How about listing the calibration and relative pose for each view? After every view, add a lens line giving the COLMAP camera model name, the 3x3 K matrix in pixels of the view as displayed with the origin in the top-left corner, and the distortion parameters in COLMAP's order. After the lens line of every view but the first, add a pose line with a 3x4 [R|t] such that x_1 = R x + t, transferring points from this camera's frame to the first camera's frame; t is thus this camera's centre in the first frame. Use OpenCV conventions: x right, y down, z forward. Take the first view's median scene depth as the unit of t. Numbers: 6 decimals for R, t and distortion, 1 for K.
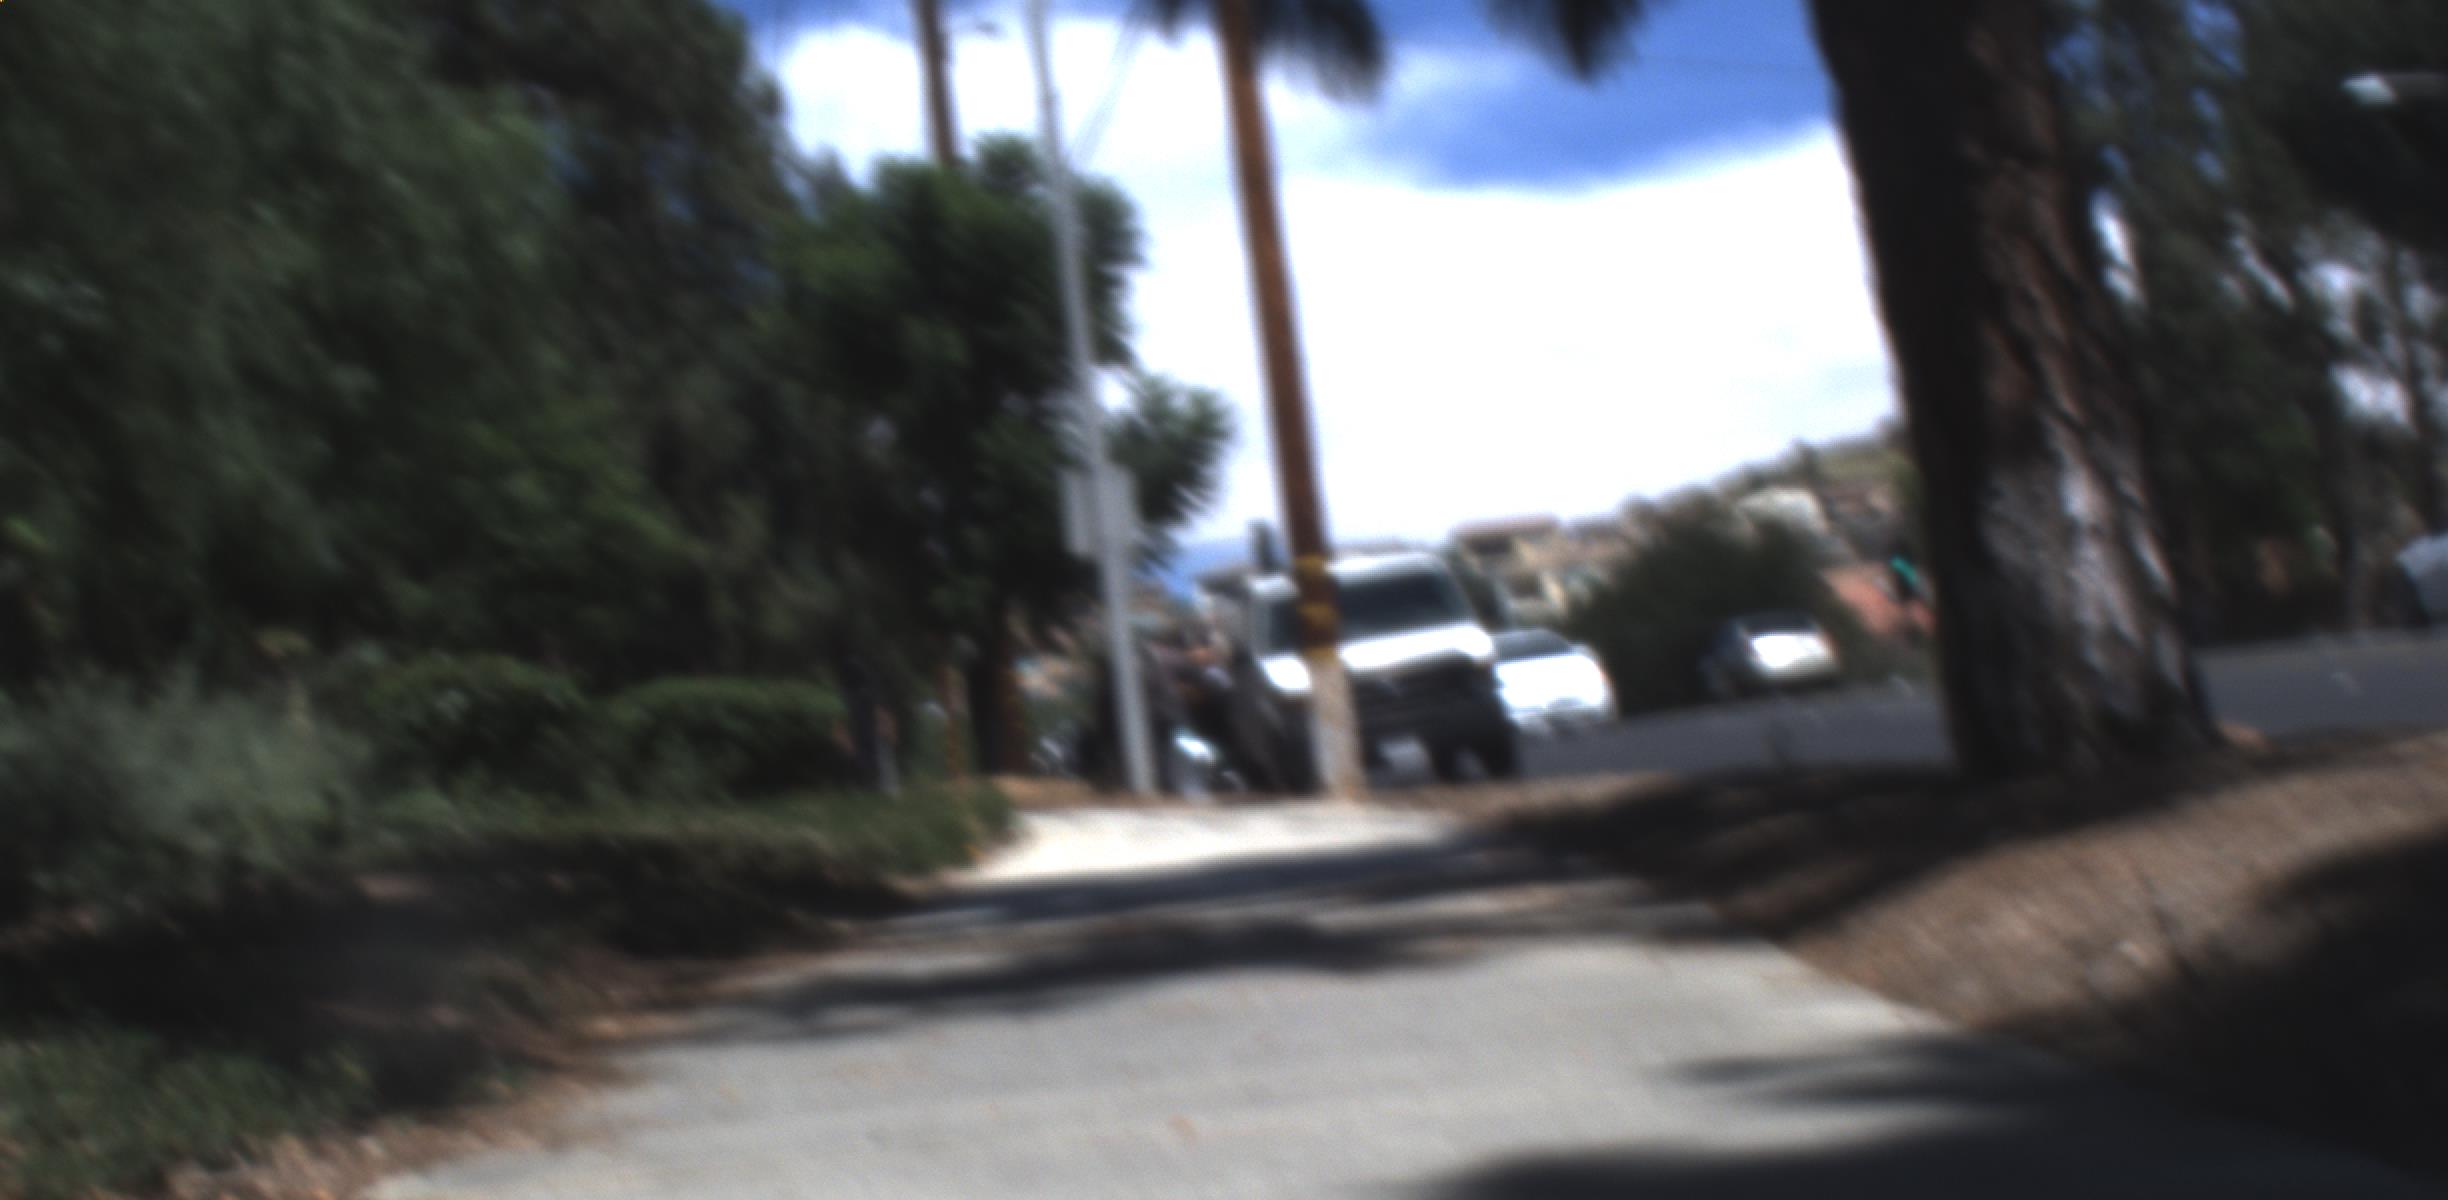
lens RADIAL K [[5029.9, 0, 1224.0], [0, 5029.9, 600.0], [0, 0, 1]] dist [0.042339, 0.159954]
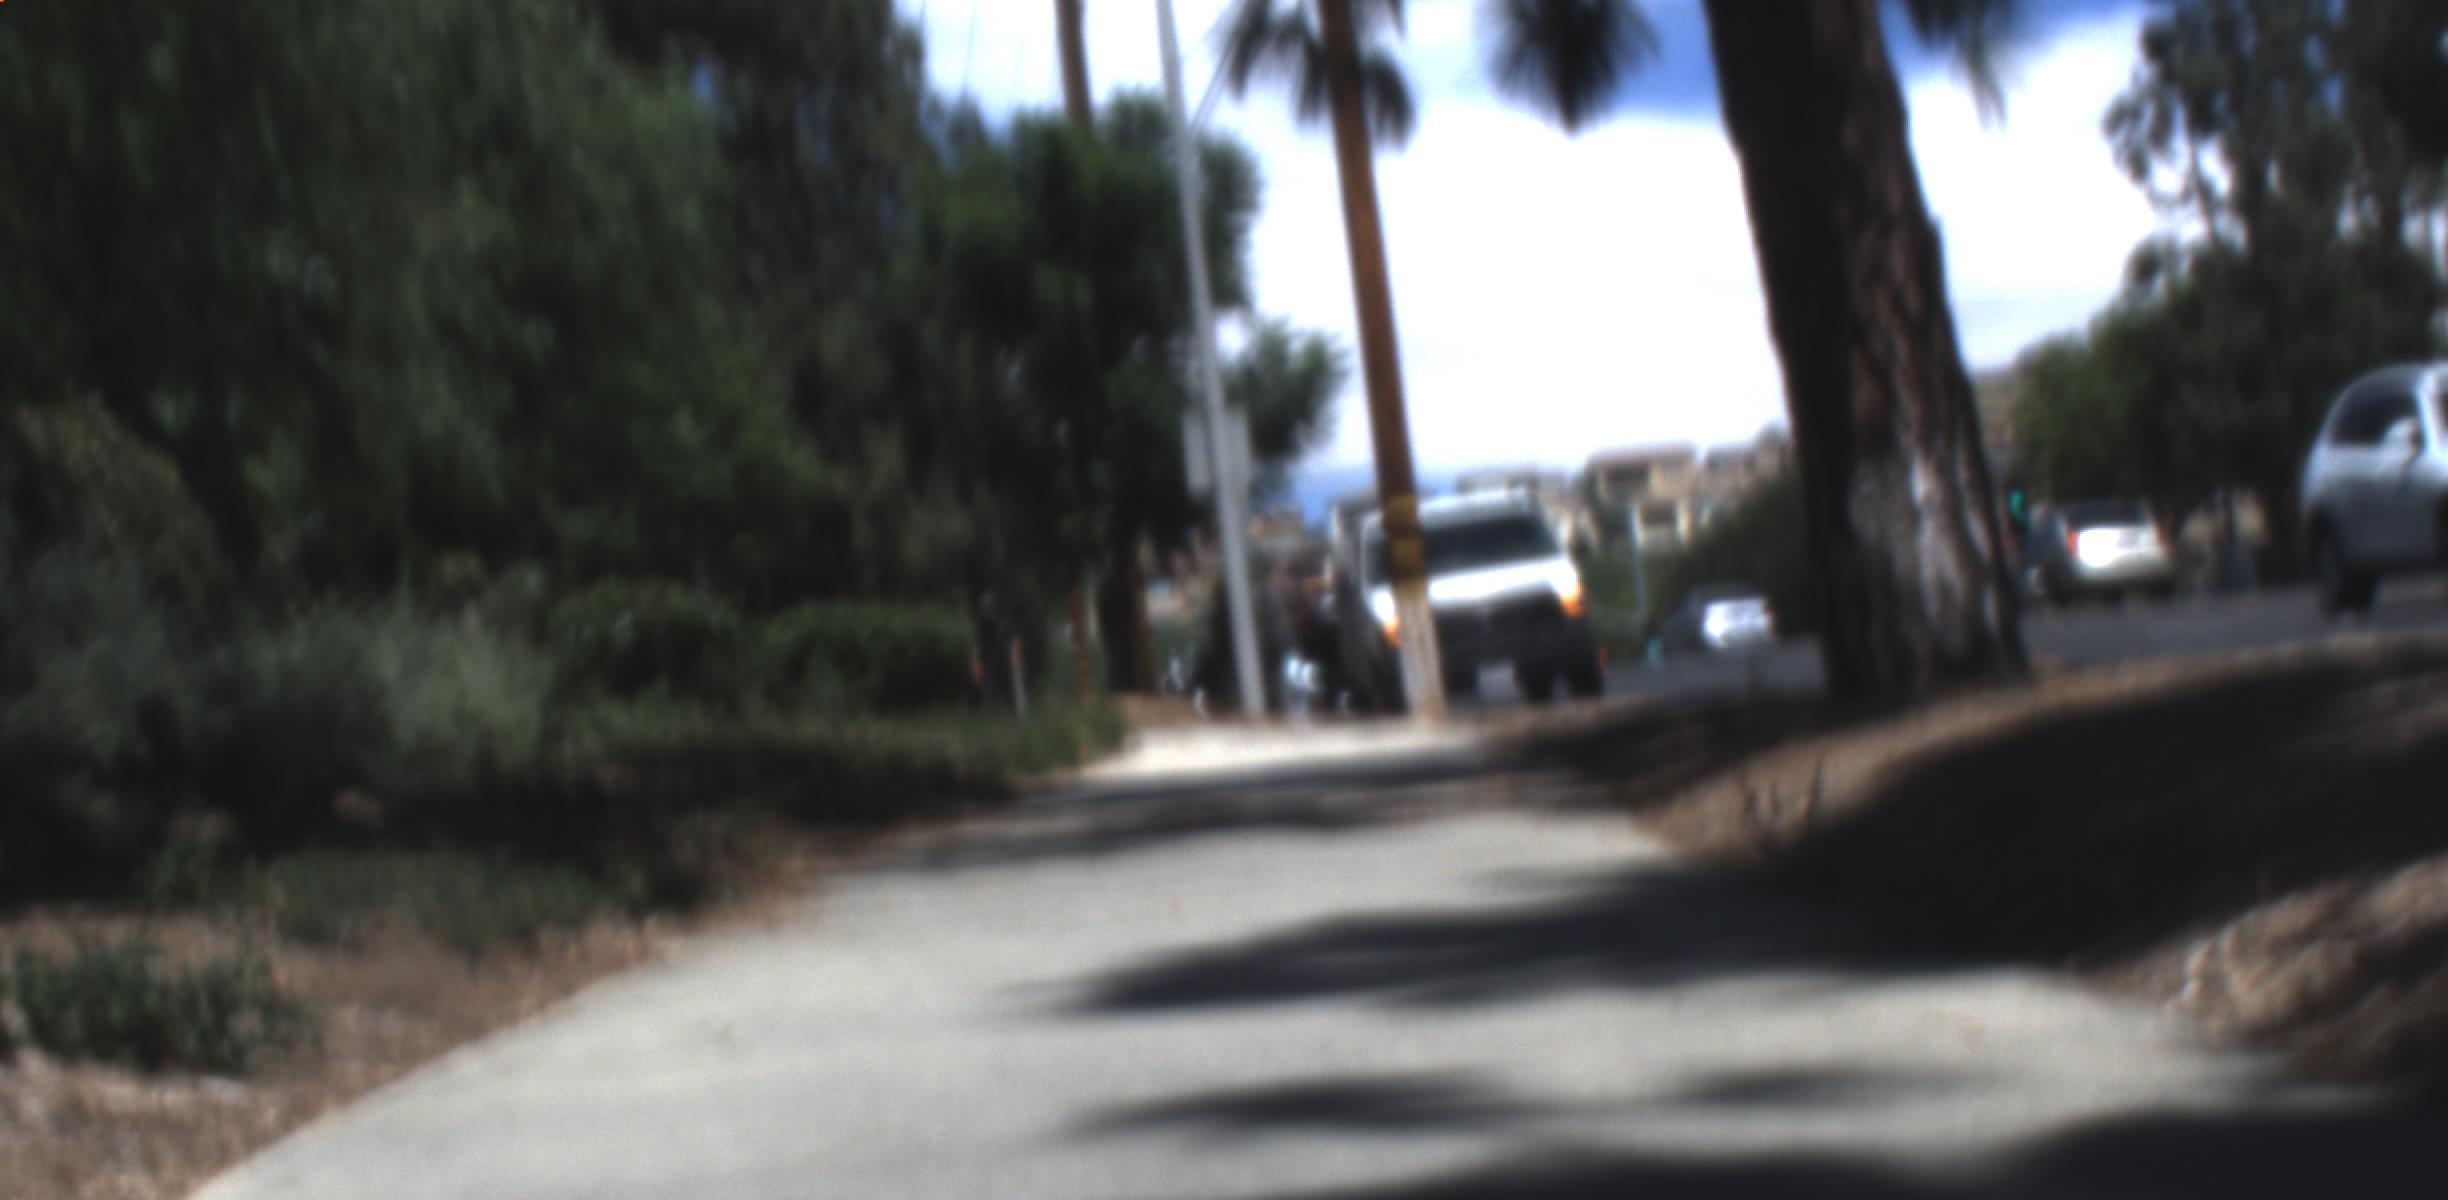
lens RADIAL K [[5029.9, 0, 1224.0], [0, 5029.9, 600.0], [0, 0, 1]] dist [0.042339, 0.159954]
pose [[0.999599, 0.009032, -0.026835, 0.006385], [-0.008631, 0.999850, 0.015009, -0.002121], [0.026967, -0.014772, 0.999527, -0.074795]]
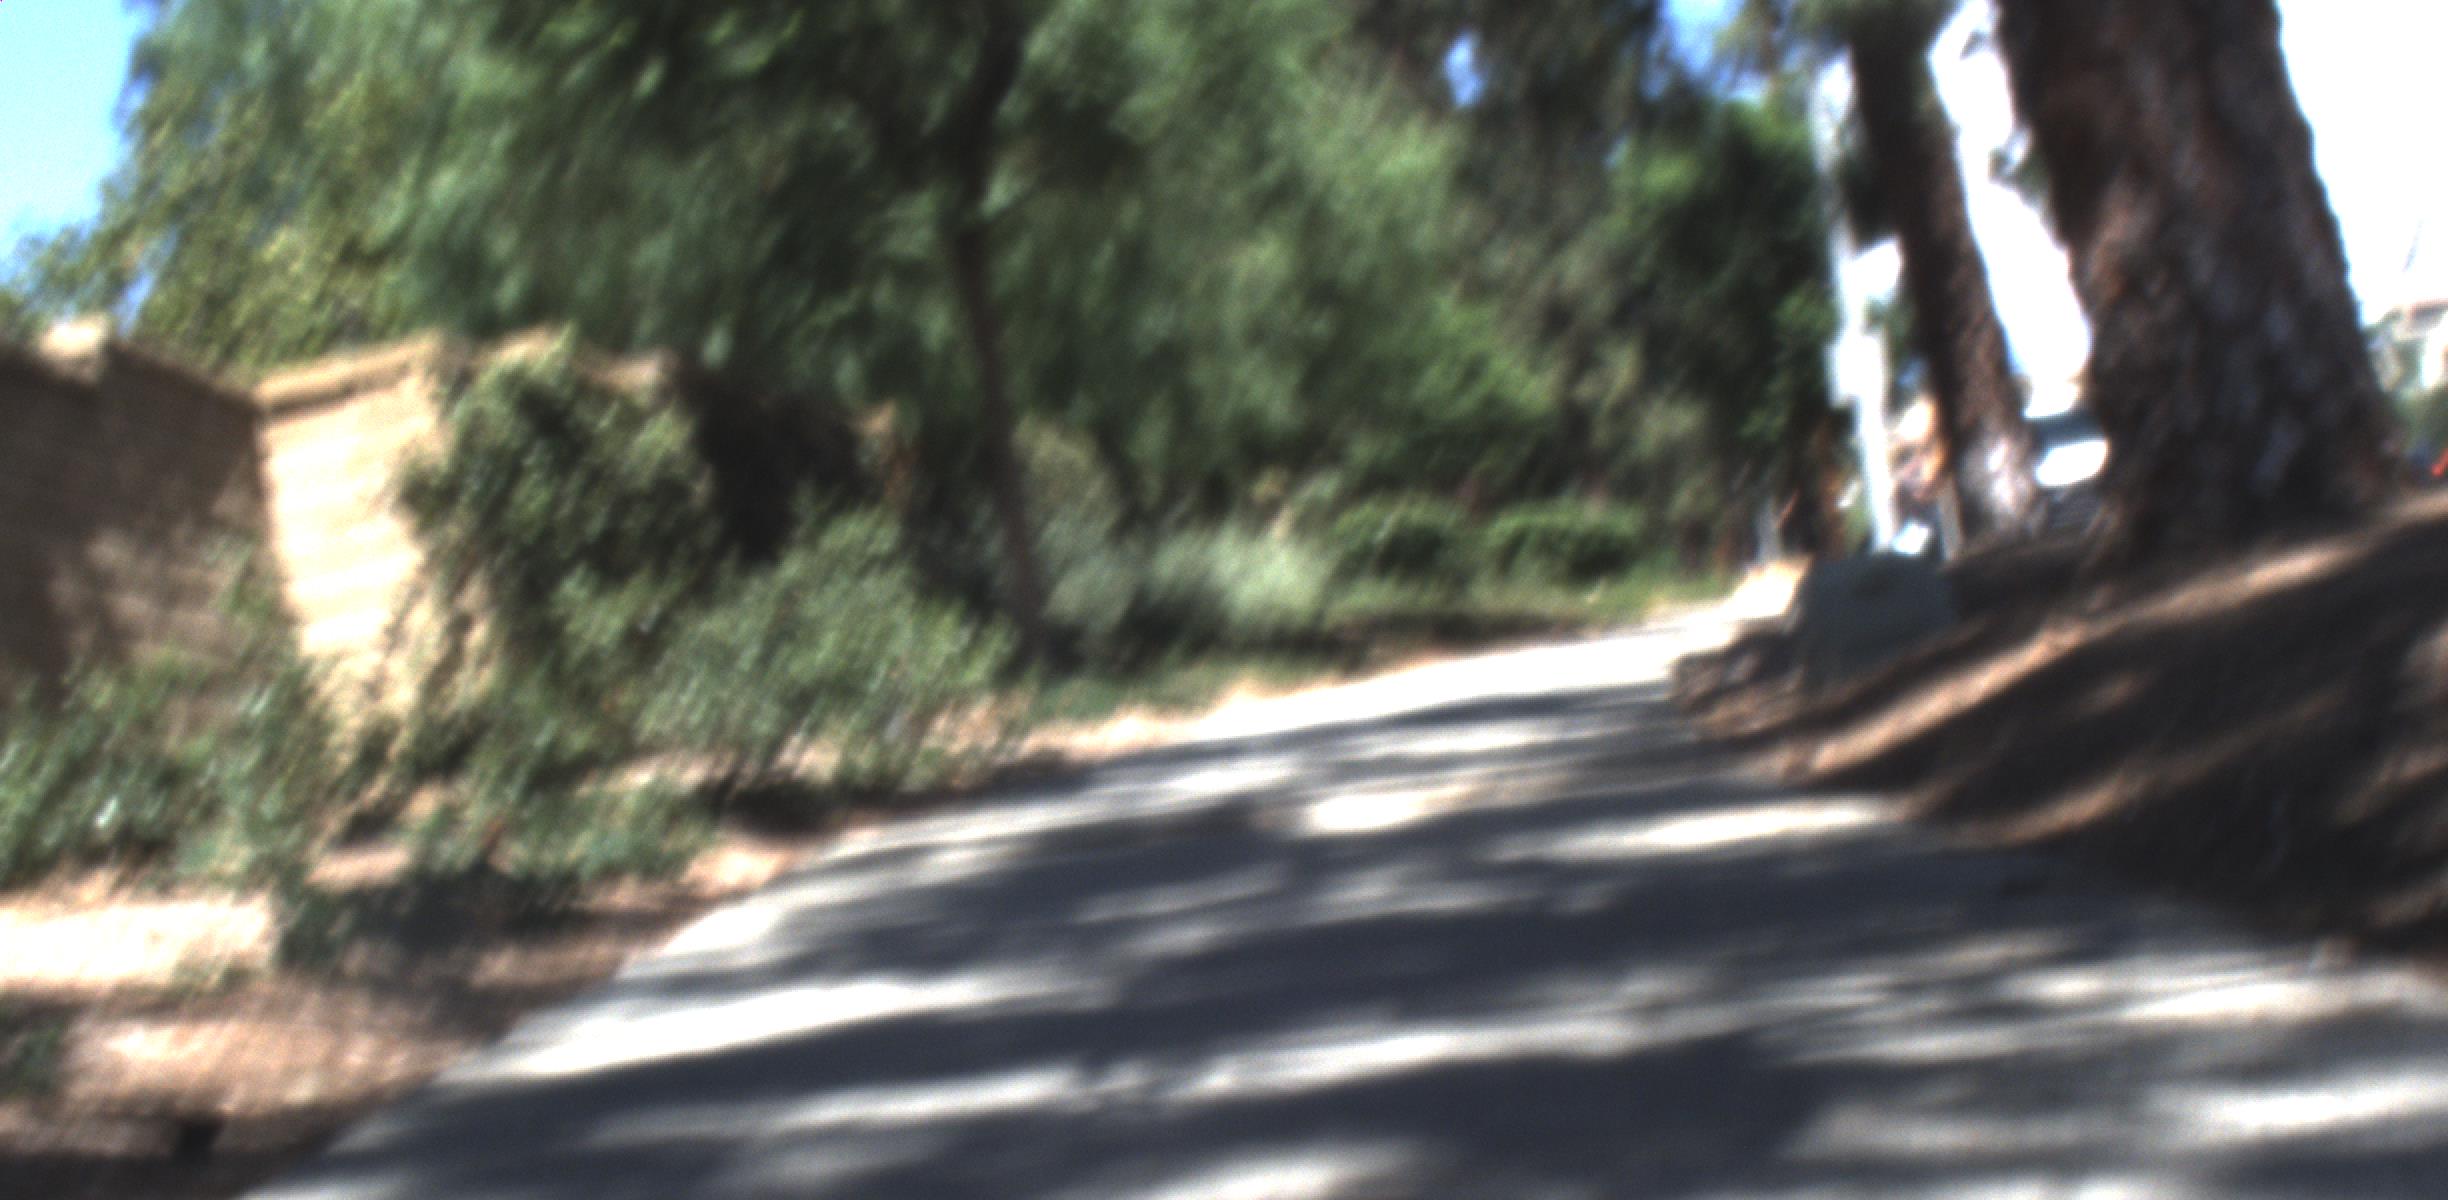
lens RADIAL K [[5029.9, 0, 1224.0], [0, 5029.9, 600.0], [0, 0, 1]] dist [0.042339, 0.159954]
pose [[0.981974, -0.020305, -0.187921, 0.065413], [0.028262, 0.998809, 0.039763, -0.014844], [0.186890, -0.044357, 0.981379, -0.391996]]
